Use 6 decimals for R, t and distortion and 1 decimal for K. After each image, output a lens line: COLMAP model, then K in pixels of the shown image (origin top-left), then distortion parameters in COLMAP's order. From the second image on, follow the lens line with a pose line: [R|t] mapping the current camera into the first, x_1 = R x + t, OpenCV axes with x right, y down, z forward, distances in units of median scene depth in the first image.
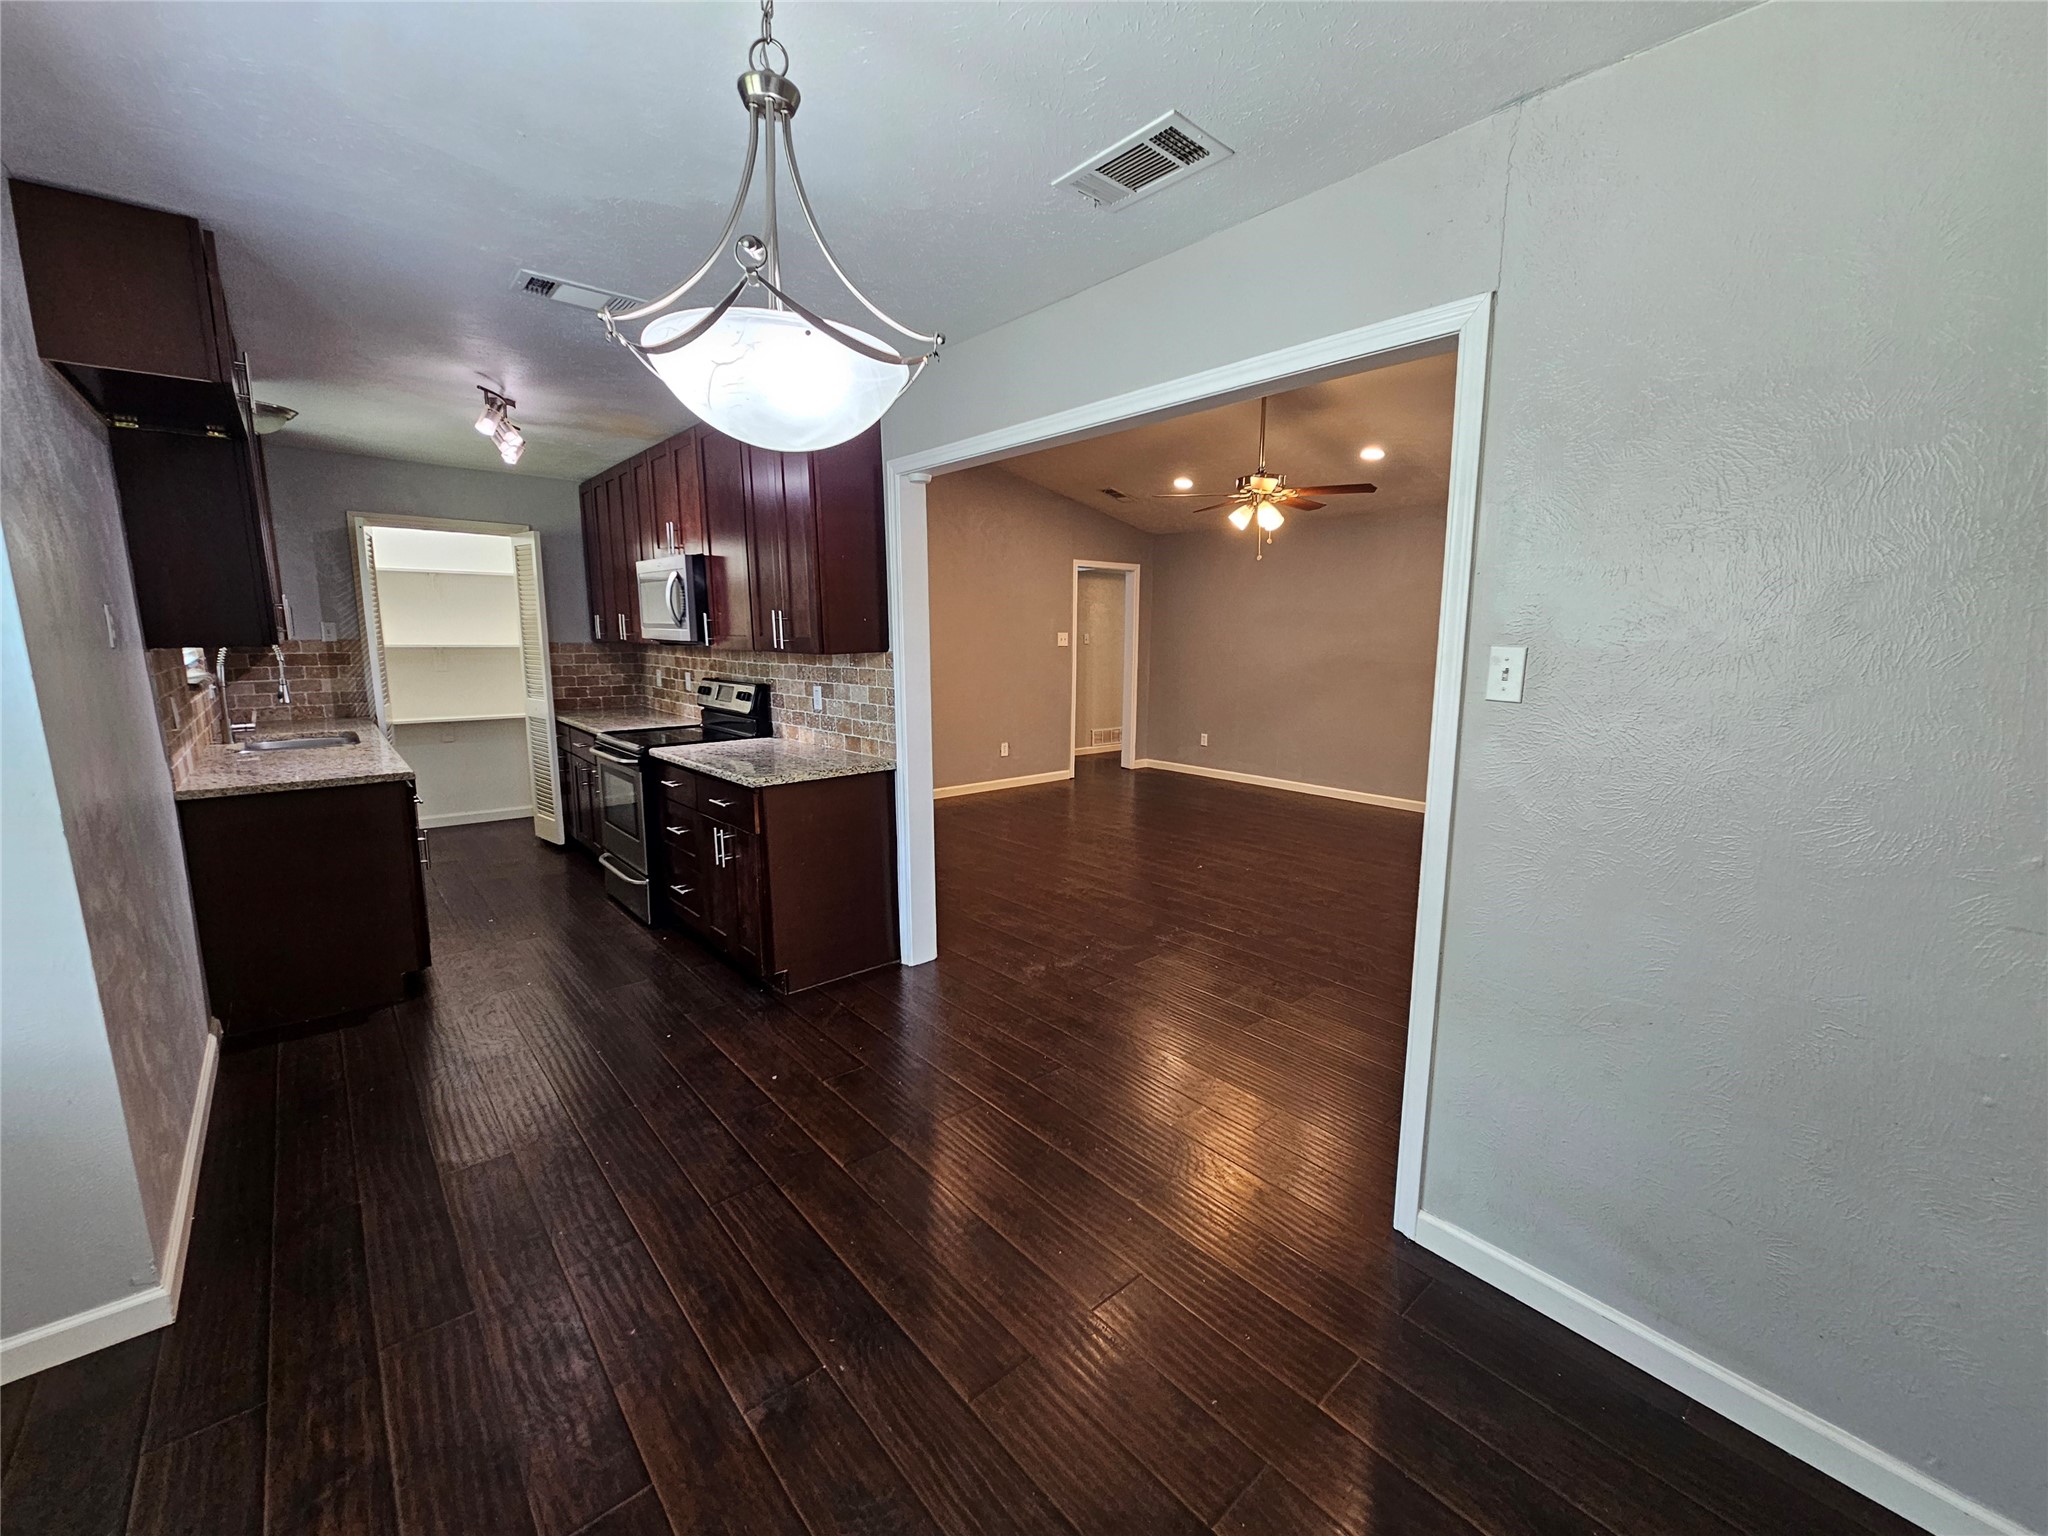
lens RADIAL K [[839.6, 0, 1026.1], [0, 839.6, 752.8], [0, 0, 1]] dist [0.000853, -0.000377]
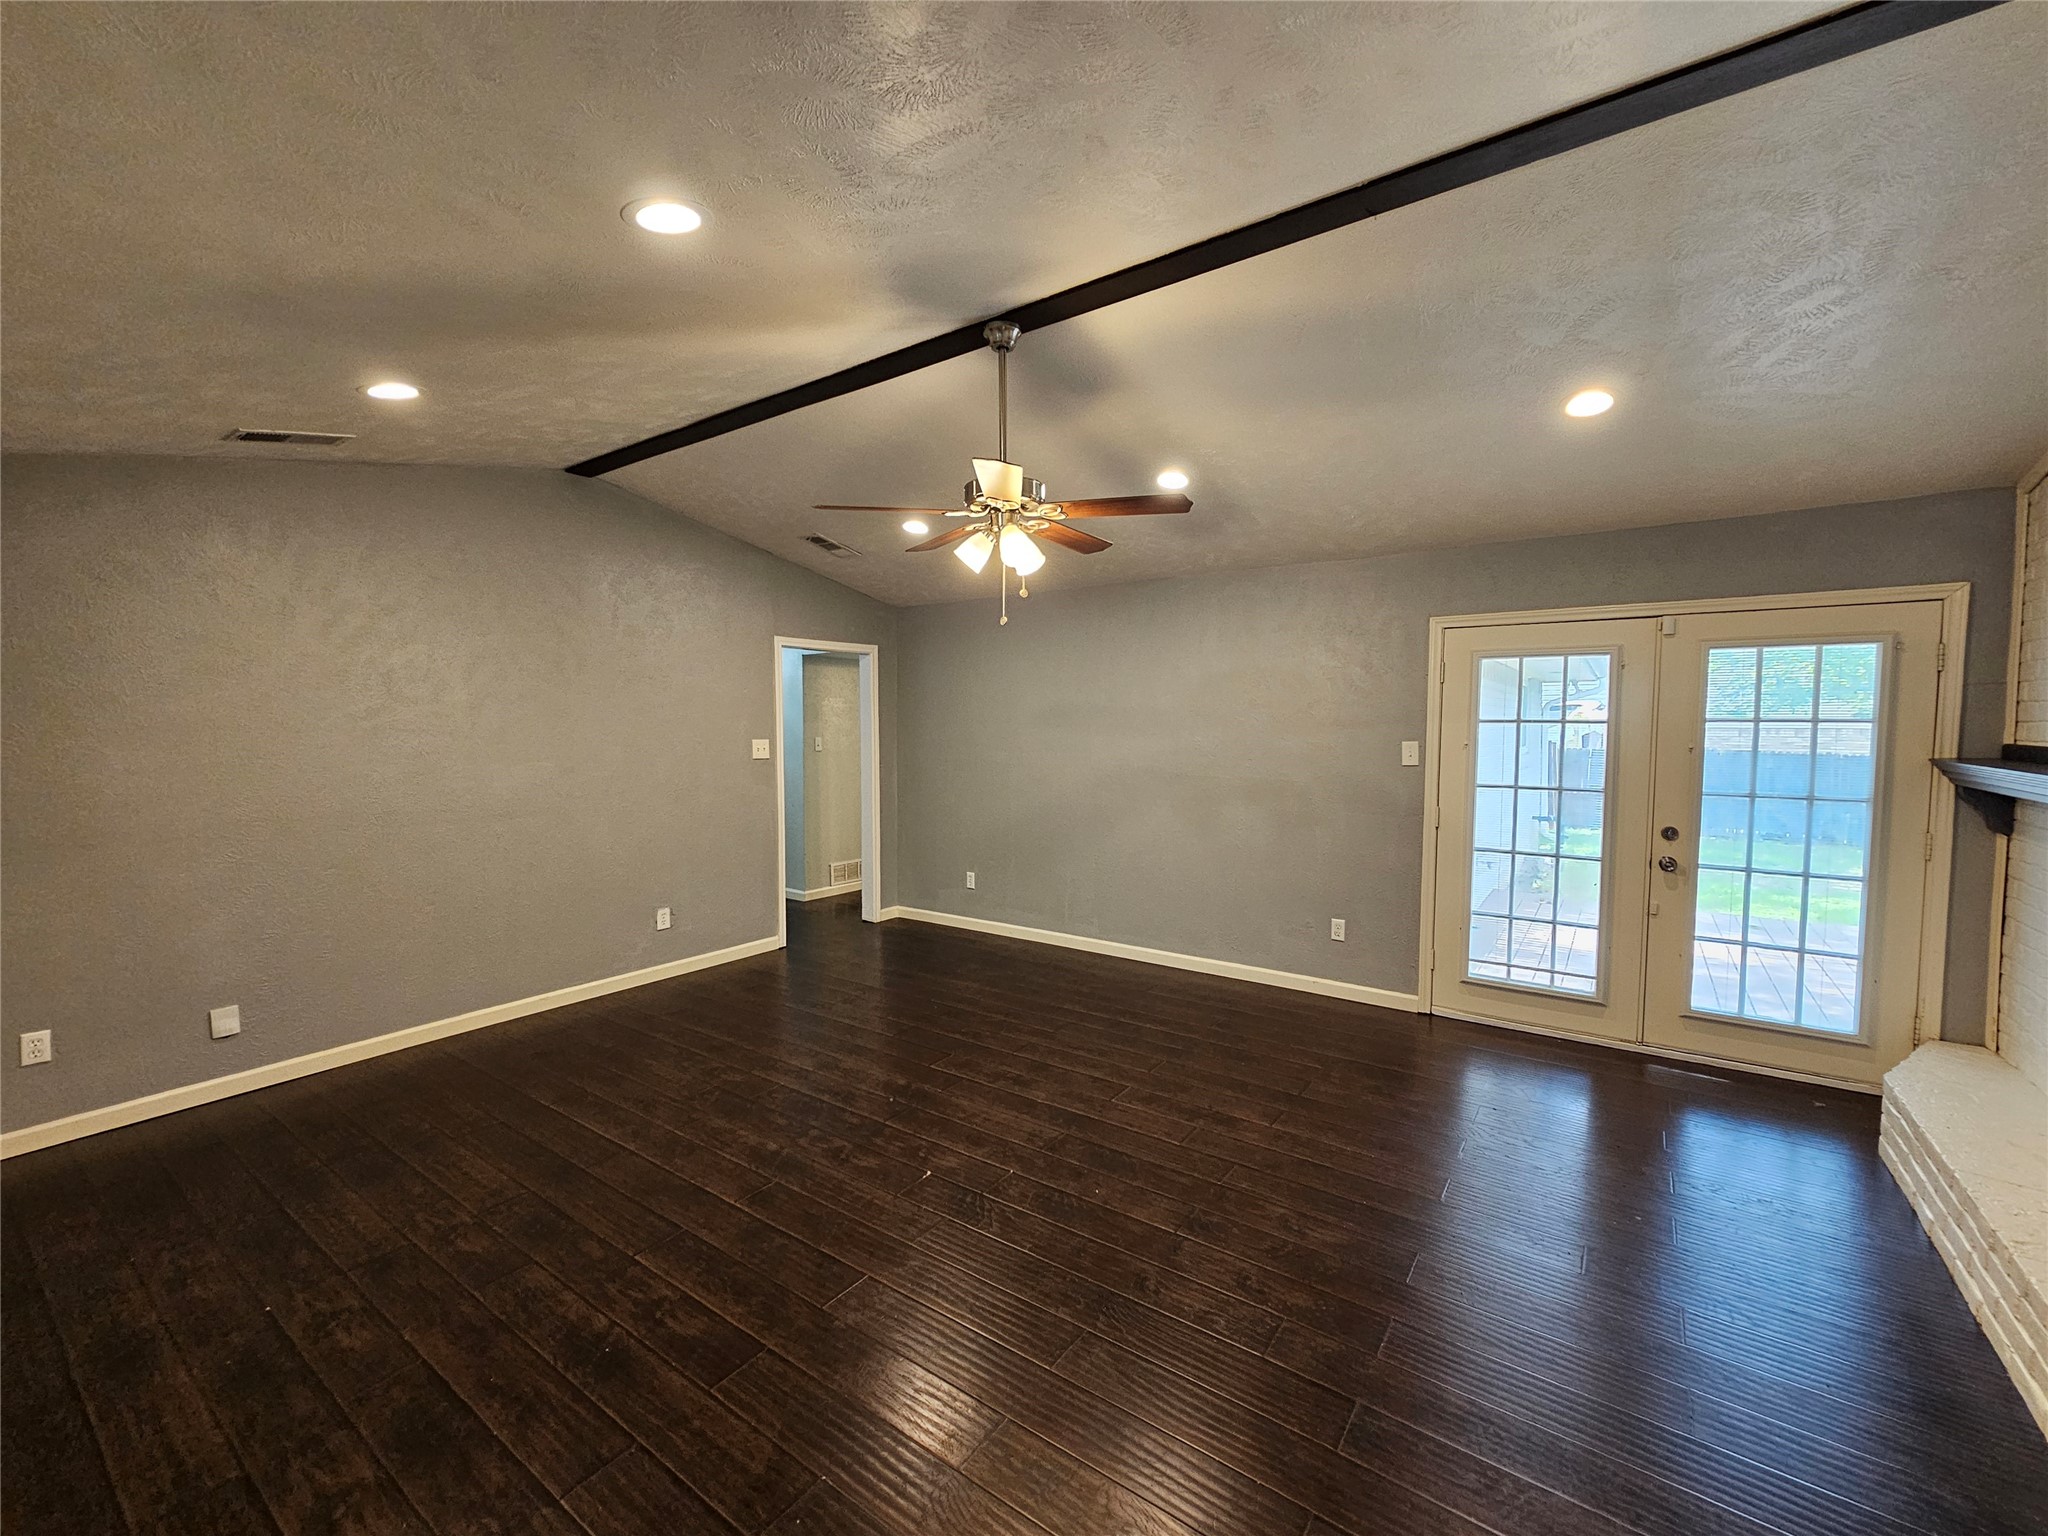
lens RADIAL K [[839.6, 0, 1028.8], [0, 839.6, 770.0], [0, 0, 1]] dist [0.000853, -0.000377]
pose [[0.972271, -0.020623, 0.232947, 0.087994], [0.041144, 0.995651, -0.083581, -0.045865], [-0.230210, 0.090848, 0.968891, 0.252822]]
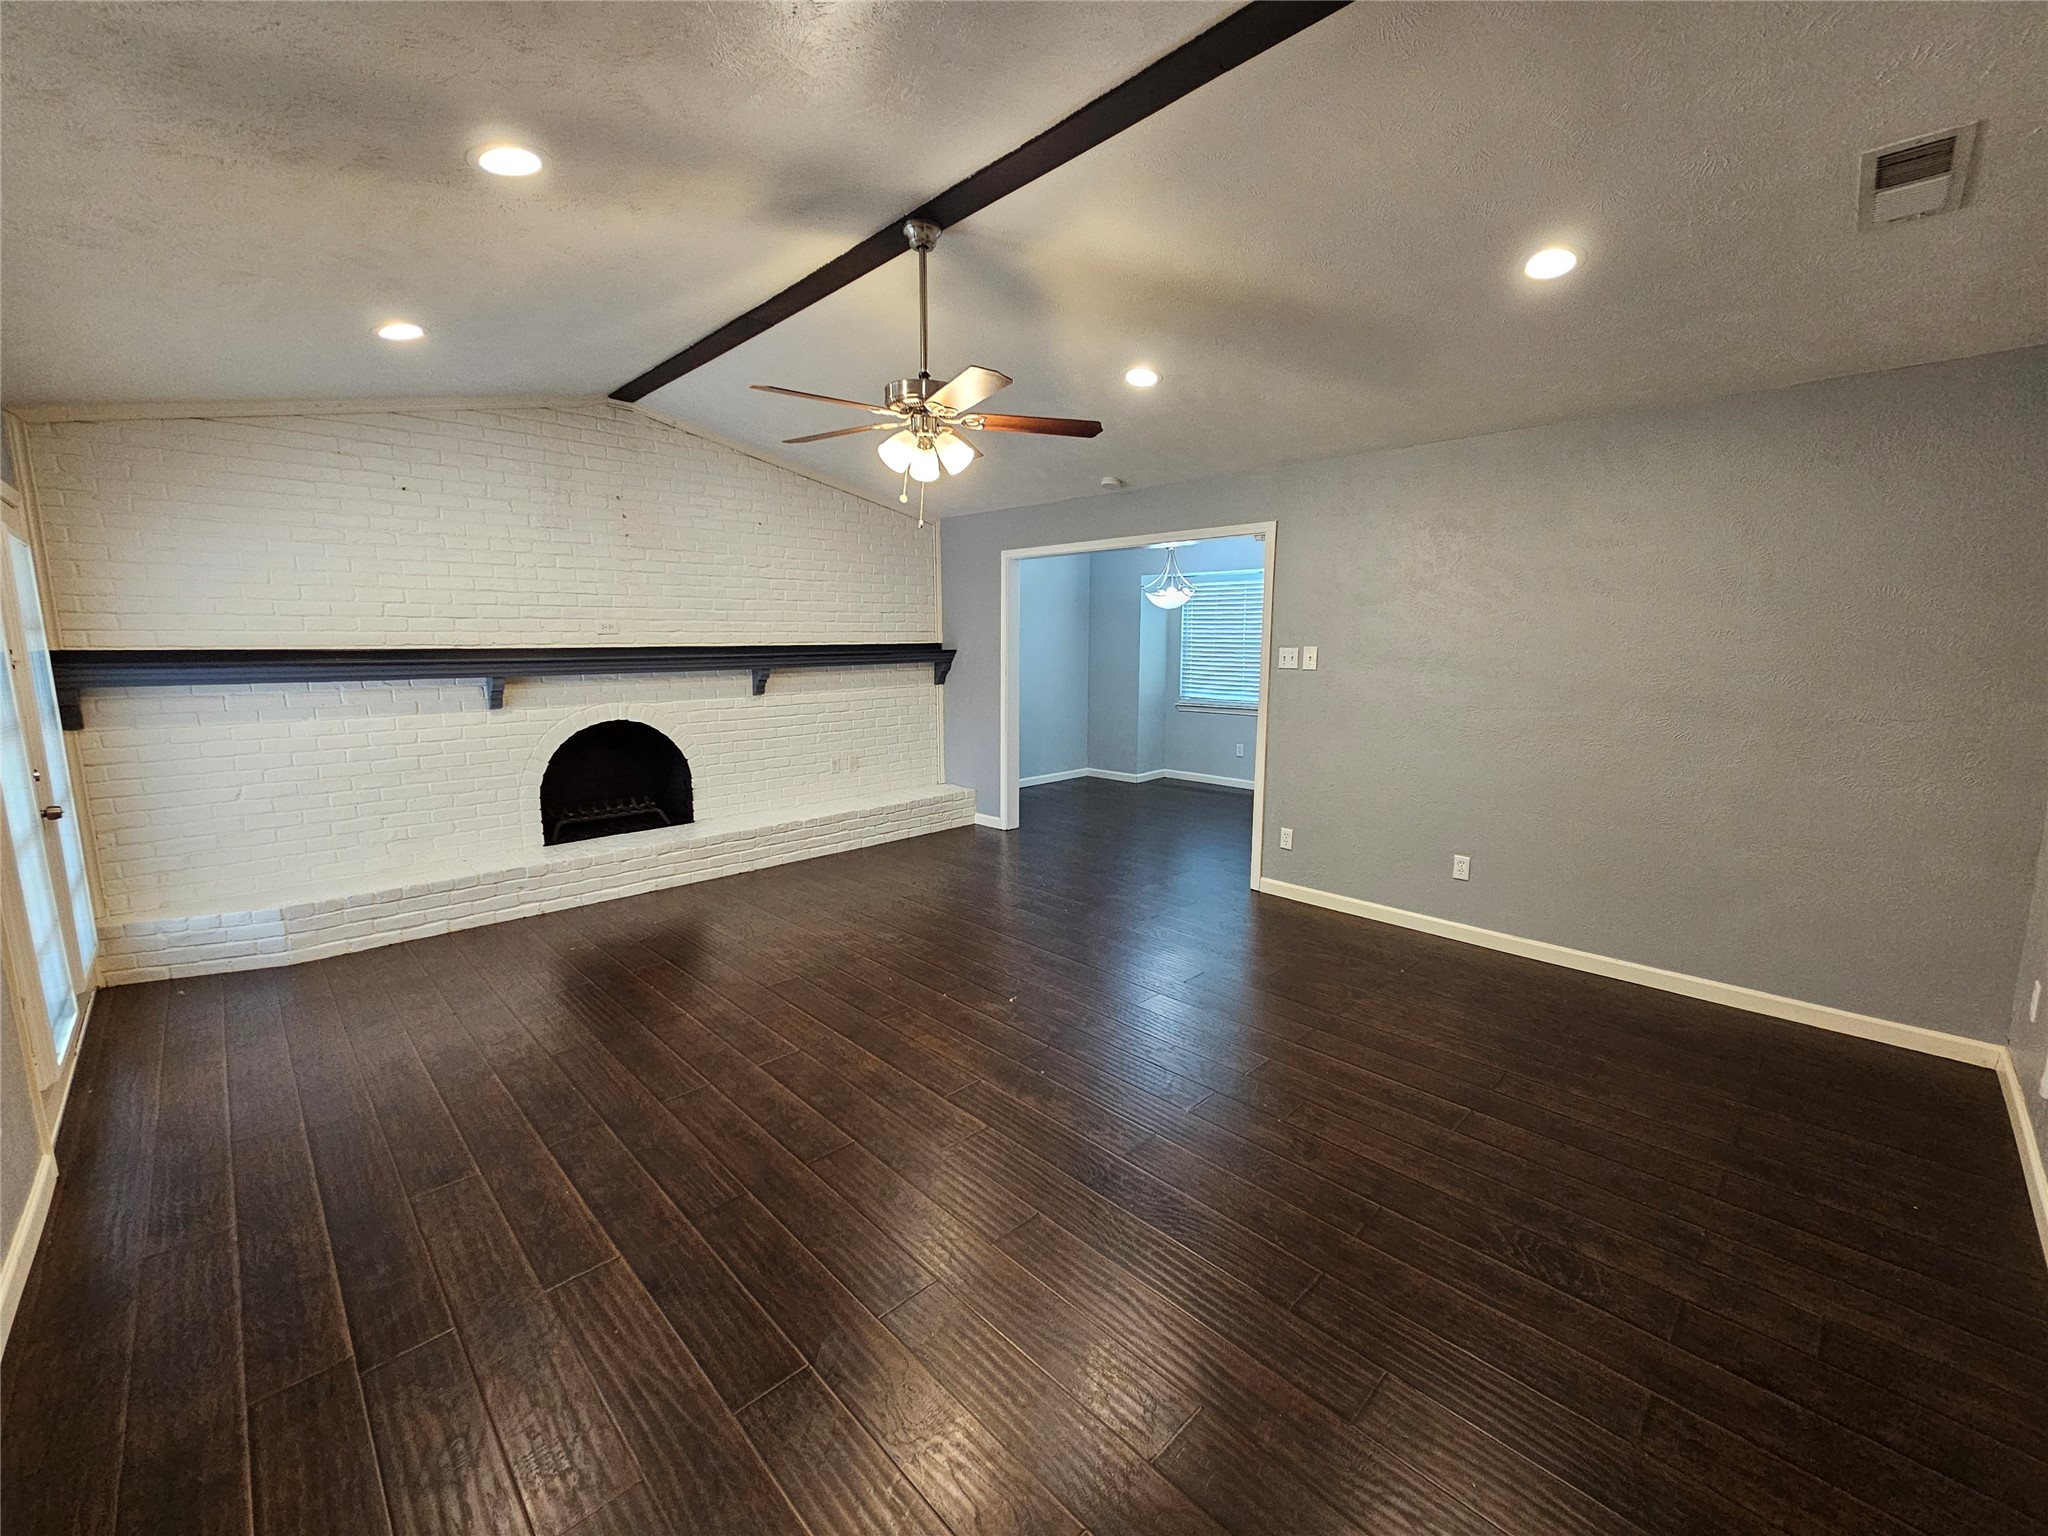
lens RADIAL K [[839.6, 0, 1034.6], [0, 839.6, 768.1], [0, 0, 1]] dist [0.000853, -0.000377]
pose [[-0.998228, 0.010420, -0.058592, 0.133638], [-0.008007, 0.952082, 0.305738, -0.142048], [0.058970, 0.305666, -0.950311, 0.926915]]
